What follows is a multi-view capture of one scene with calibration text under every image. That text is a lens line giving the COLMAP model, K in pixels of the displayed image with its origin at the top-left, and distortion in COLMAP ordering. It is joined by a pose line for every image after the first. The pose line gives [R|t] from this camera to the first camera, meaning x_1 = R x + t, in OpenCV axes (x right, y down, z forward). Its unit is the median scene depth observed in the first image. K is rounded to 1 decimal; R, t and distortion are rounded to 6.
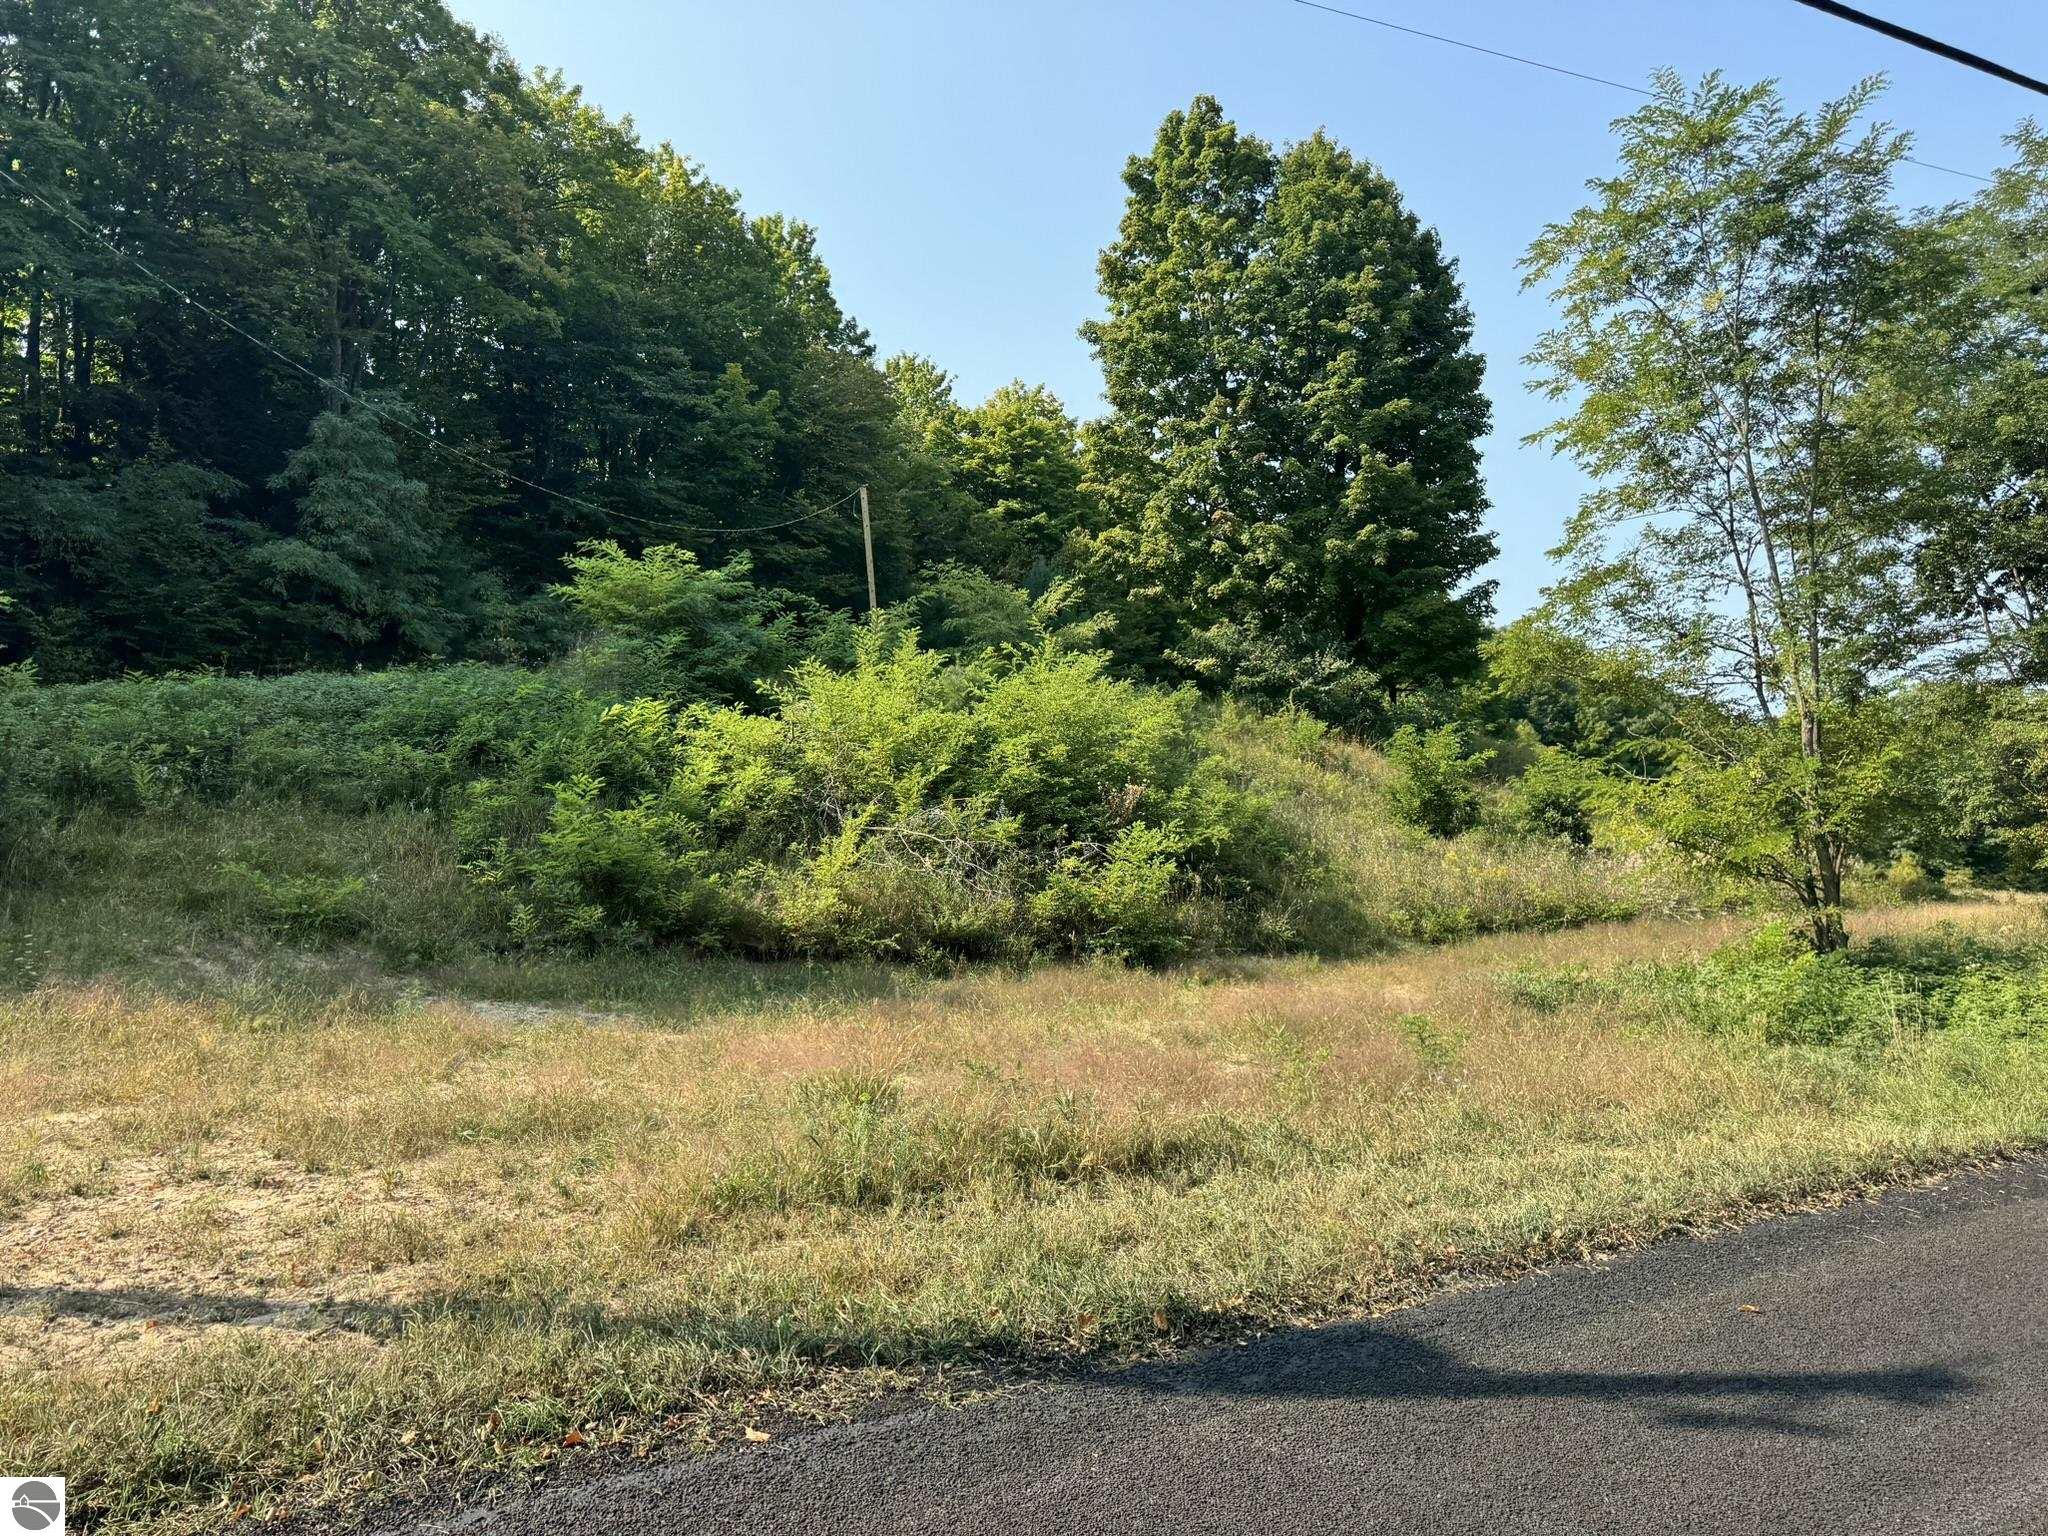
lens RADIAL K [[1445.1, 0, 1025.6], [0, 1445.1, 768.6], [0, 0, 1]] dist [0.067234, -0.012459]
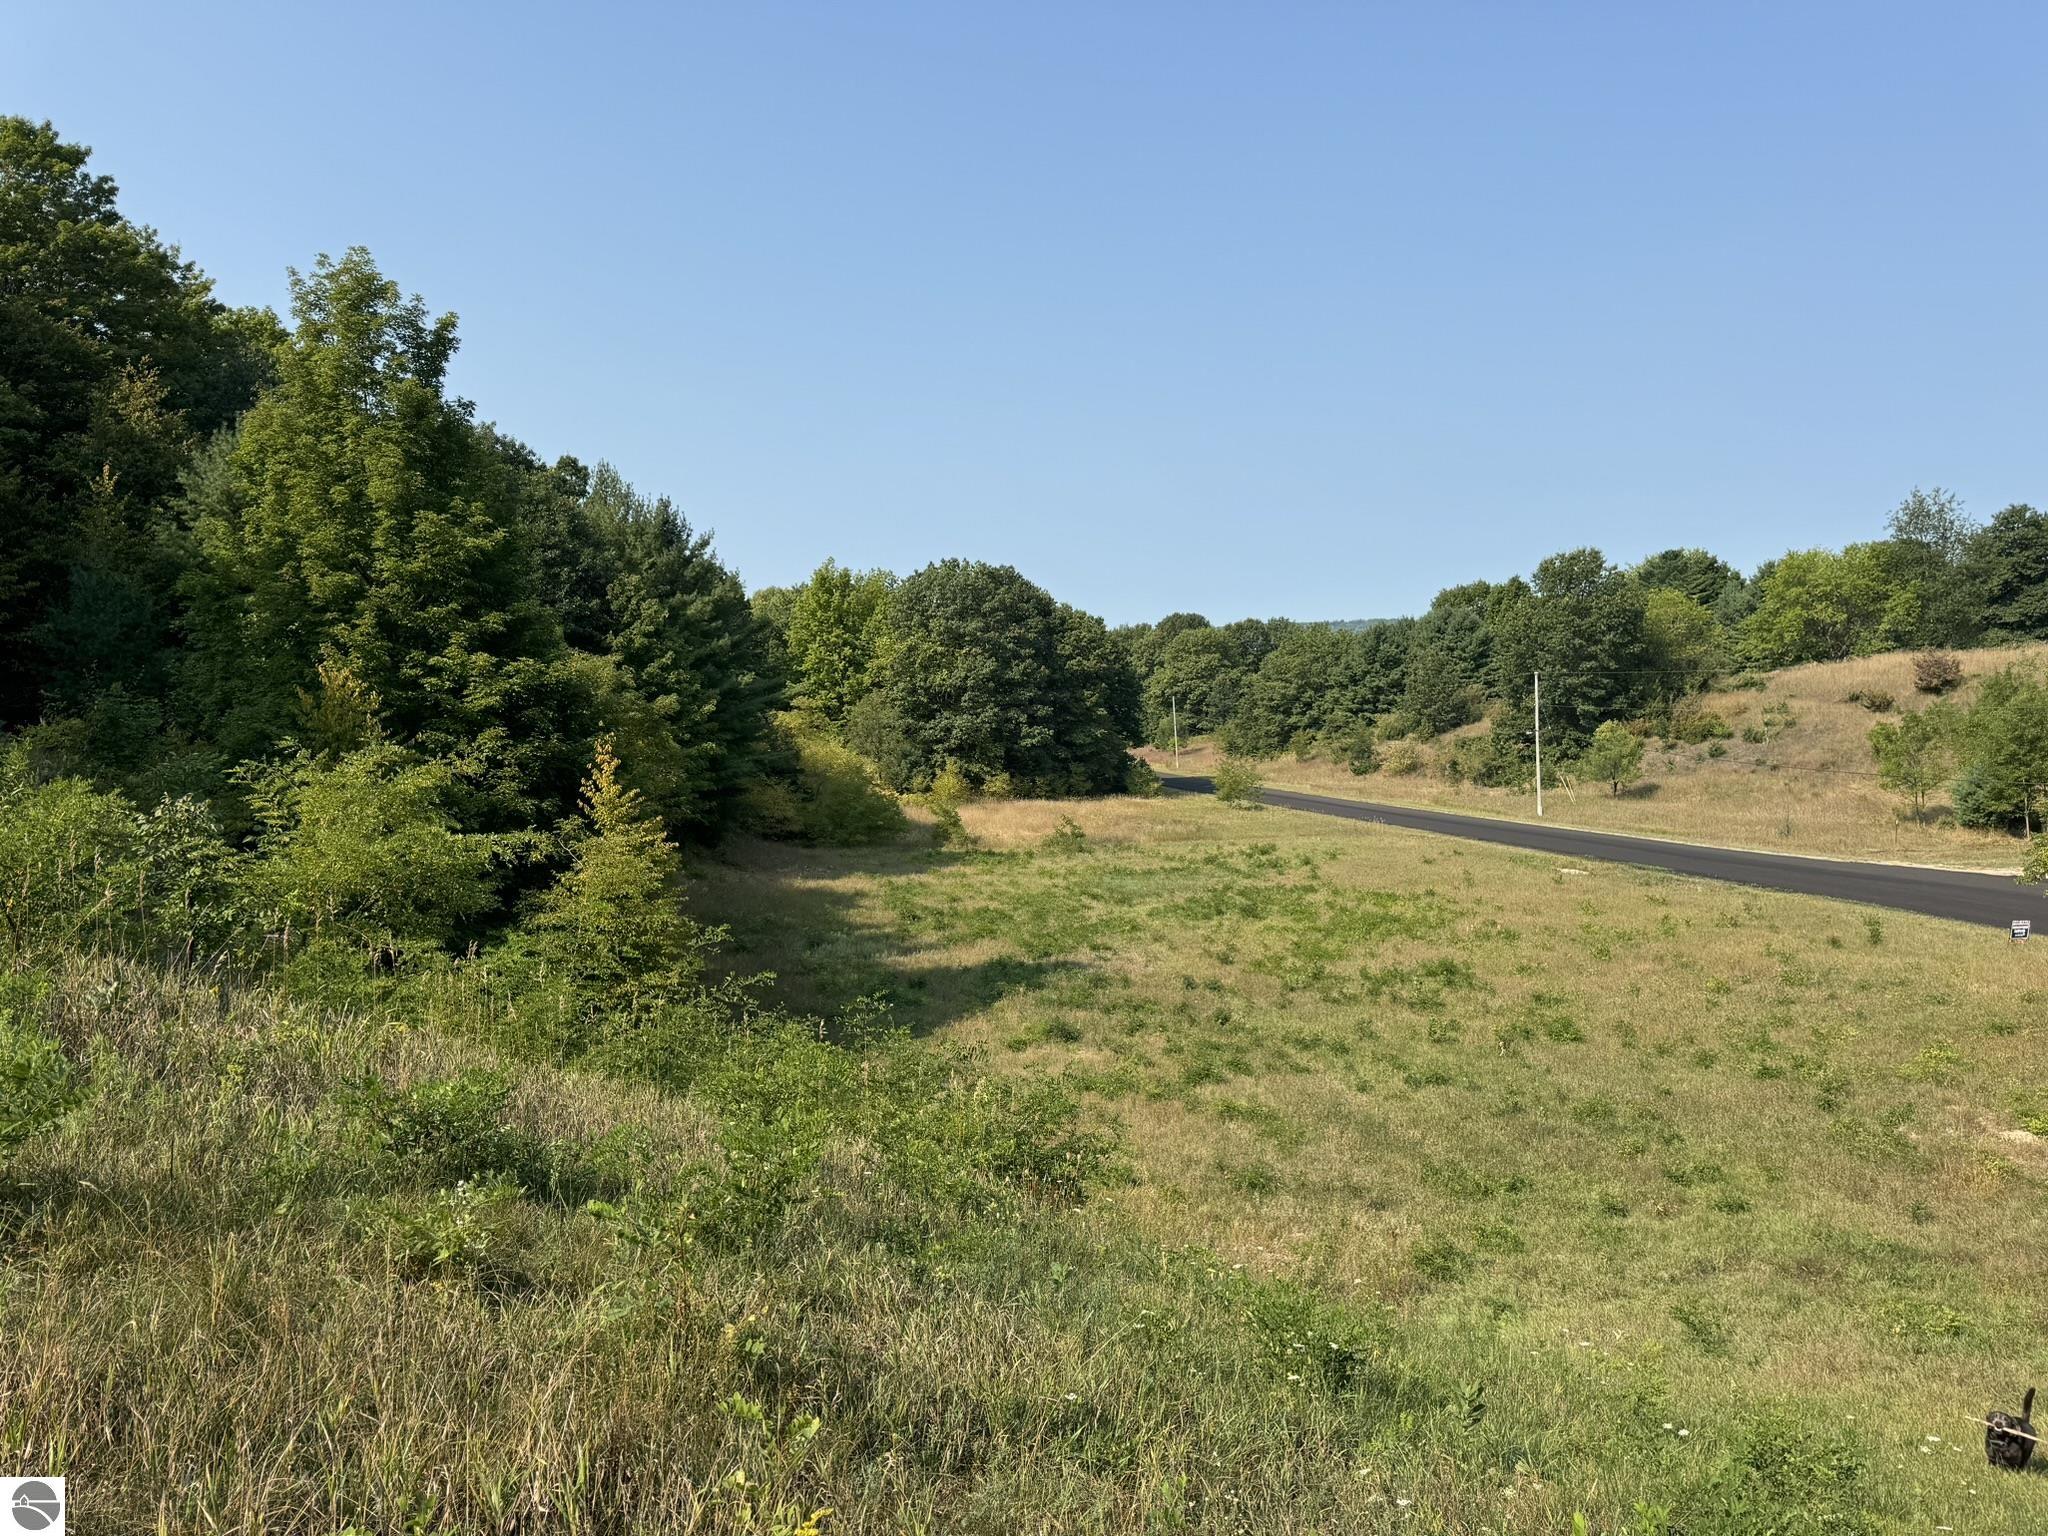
lens RADIAL K [[1445.1, 0, 1027.0], [0, 1445.1, 769.6], [0, 0, 1]] dist [0.067234, -0.012459]
pose [[0.764062, -0.058830, 0.642455, 0.112892], [-0.002534, 0.995552, 0.094178, -0.016739], [-0.645138, -0.073586, 0.760514, 0.389880]]
